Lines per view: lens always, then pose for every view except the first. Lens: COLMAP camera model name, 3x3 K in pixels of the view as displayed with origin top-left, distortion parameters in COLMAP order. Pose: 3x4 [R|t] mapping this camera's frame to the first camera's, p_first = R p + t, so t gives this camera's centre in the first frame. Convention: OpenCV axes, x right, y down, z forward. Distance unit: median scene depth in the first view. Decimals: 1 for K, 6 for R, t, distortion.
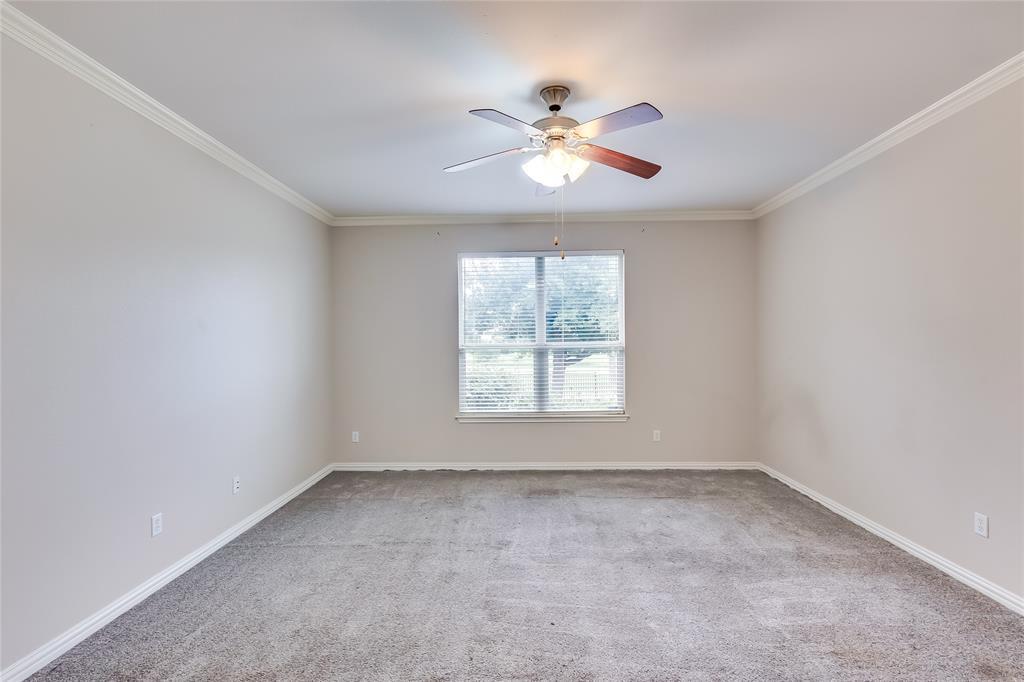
lens RADIAL K [[462.6, 0, 511.4], [0, 462.6, 337.3], [0, 0, 1]] dist [0.002012, 0.000213]
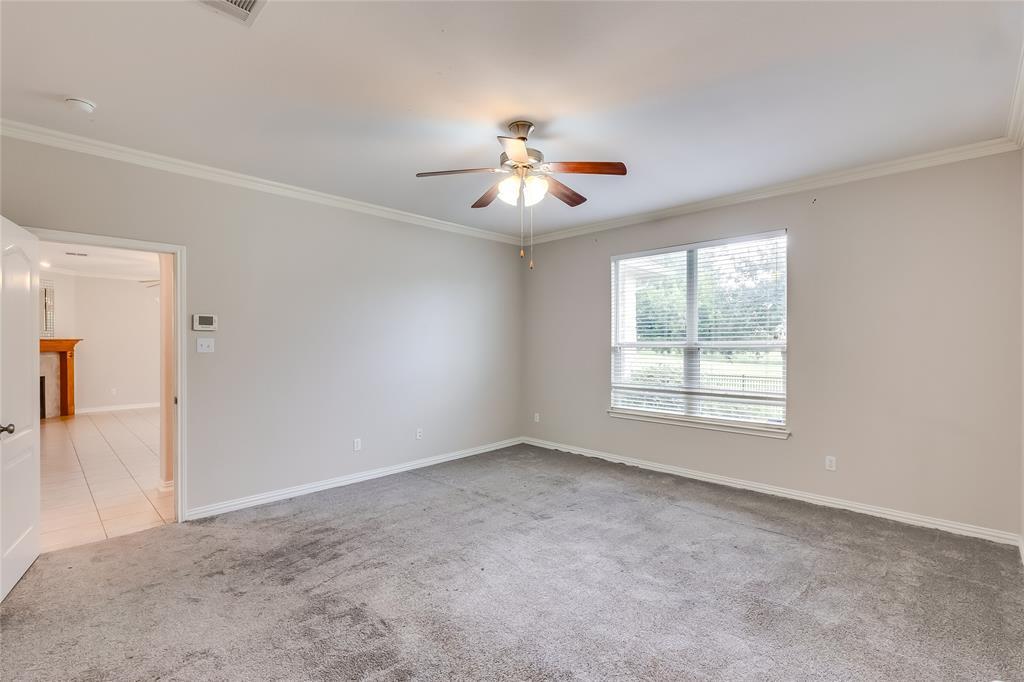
lens RADIAL K [[462.6, 0, 512.6], [0, 462.6, 340.9], [0, 0, 1]] dist [0.002012, 0.000213]
pose [[0.734348, 0.008706, -0.678717, 0.528821], [0.000077, 0.999917, 0.012910, -0.002772], [0.678773, -0.009533, 0.734286, 0.084207]]
